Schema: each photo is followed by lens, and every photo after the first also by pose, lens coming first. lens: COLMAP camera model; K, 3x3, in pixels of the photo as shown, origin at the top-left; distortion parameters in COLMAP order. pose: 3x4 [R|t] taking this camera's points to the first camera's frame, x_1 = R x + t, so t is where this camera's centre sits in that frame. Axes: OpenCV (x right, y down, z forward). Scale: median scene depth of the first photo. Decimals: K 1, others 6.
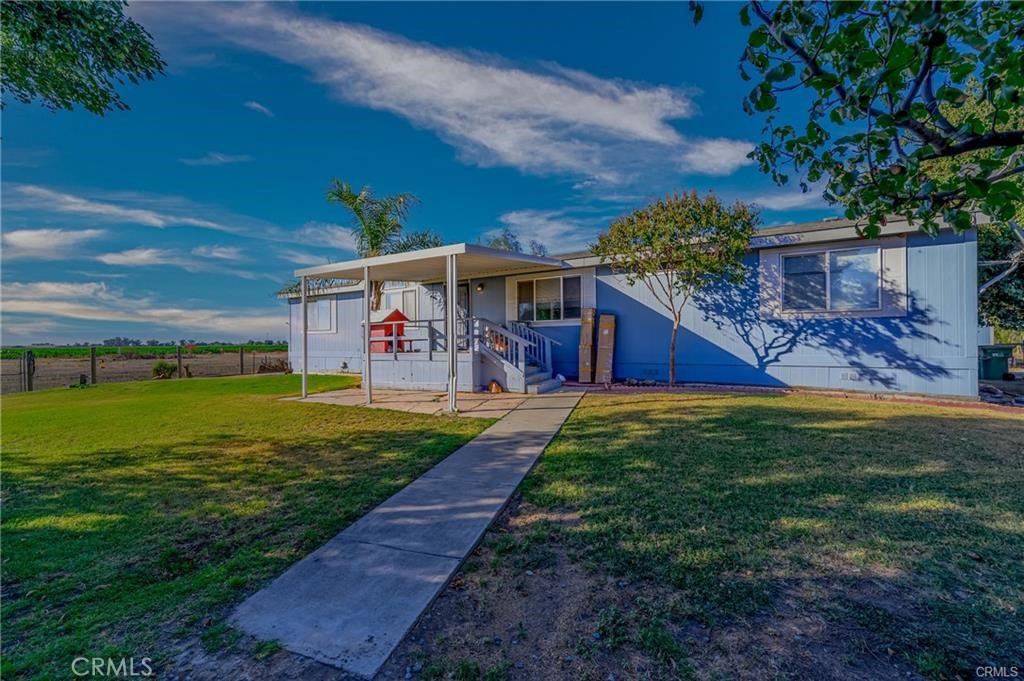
lens RADIAL K [[401.9, 0, 515.9], [0, 401.9, 334.6], [0, 0, 1]] dist [-0.002530, 0.000409]
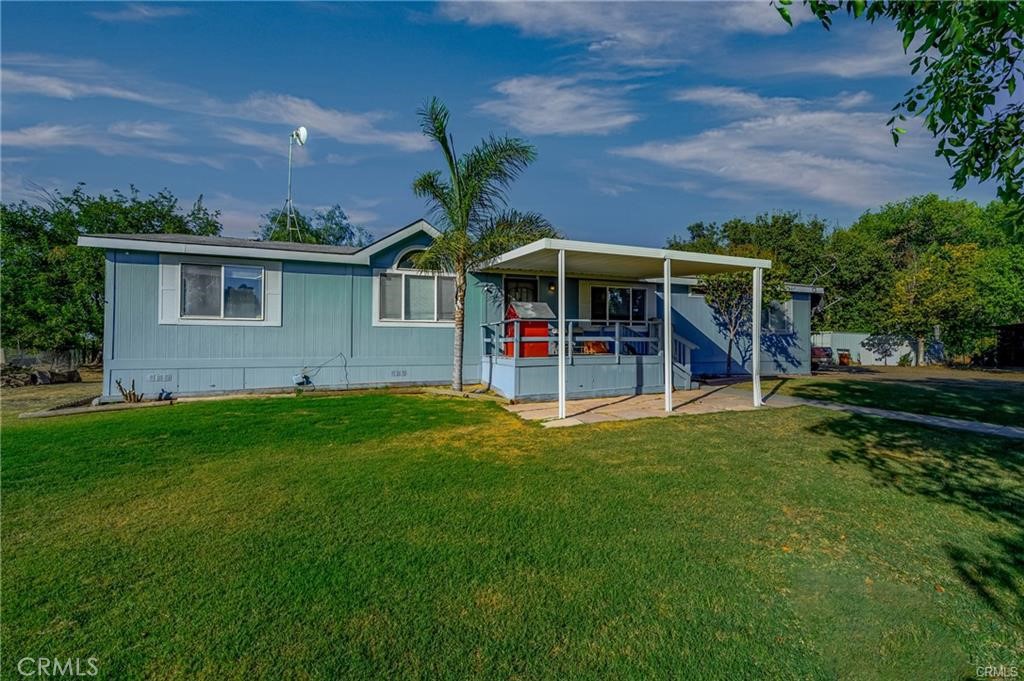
lens RADIAL K [[401.9, 0, 515.0], [0, 401.9, 342.8], [0, 0, 1]] dist [-0.002530, 0.000409]
pose [[0.666610, 0.020943, 0.745112, -1.283419], [-0.022205, 0.999720, -0.008234, 0.033040], [-0.745076, -0.011056, 0.666888, 0.668713]]
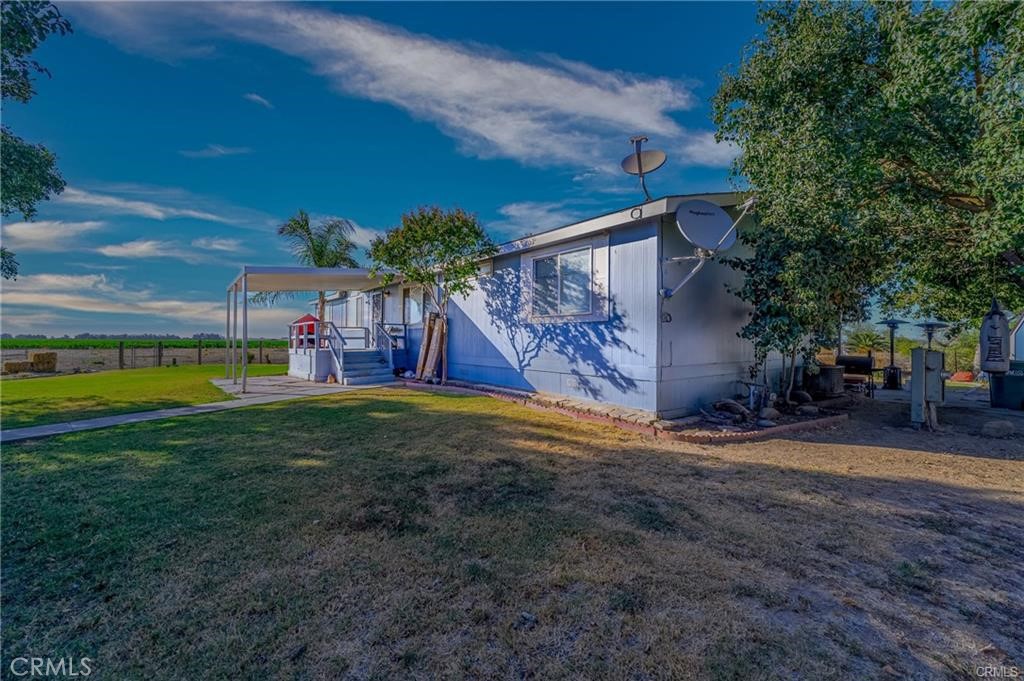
lens RADIAL K [[401.9, 0, 507.6], [0, 401.9, 344.8], [0, 0, 1]] dist [-0.002530, 0.000409]
pose [[0.913714, 0.024389, -0.405626, 1.080922], [-0.011554, 0.999353, 0.034062, -0.021454], [0.406194, -0.026437, 0.913404, 0.064747]]
